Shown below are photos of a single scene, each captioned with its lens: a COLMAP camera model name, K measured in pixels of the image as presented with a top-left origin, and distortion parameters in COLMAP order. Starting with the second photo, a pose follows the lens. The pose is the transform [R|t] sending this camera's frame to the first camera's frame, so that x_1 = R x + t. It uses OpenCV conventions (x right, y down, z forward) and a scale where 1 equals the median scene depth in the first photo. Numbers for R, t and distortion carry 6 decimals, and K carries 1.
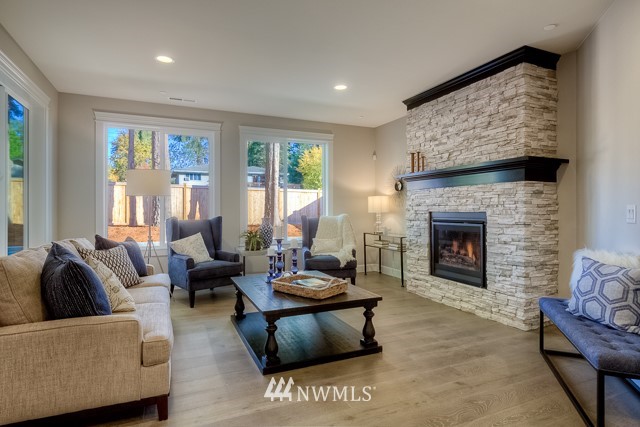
lens RADIAL K [[355.5, 0, 320.7], [0, 355.5, 210.4], [0, 0, 1]] dist [-0.000709, -0.000108]
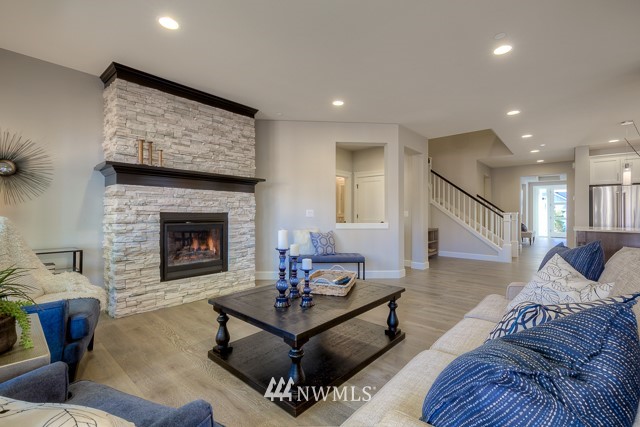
lens RADIAL K [[284.0, 0, 320.0], [0, 284.0, 214.4], [0, 0, 1]] dist [0.001663, 0.000017]
pose [[-0.419202, 0.000371, 0.907893, -0.580270], [0.001301, 0.999999, 0.000193, 0.010613], [-0.907892, 0.001262, -0.419202, 1.037252]]
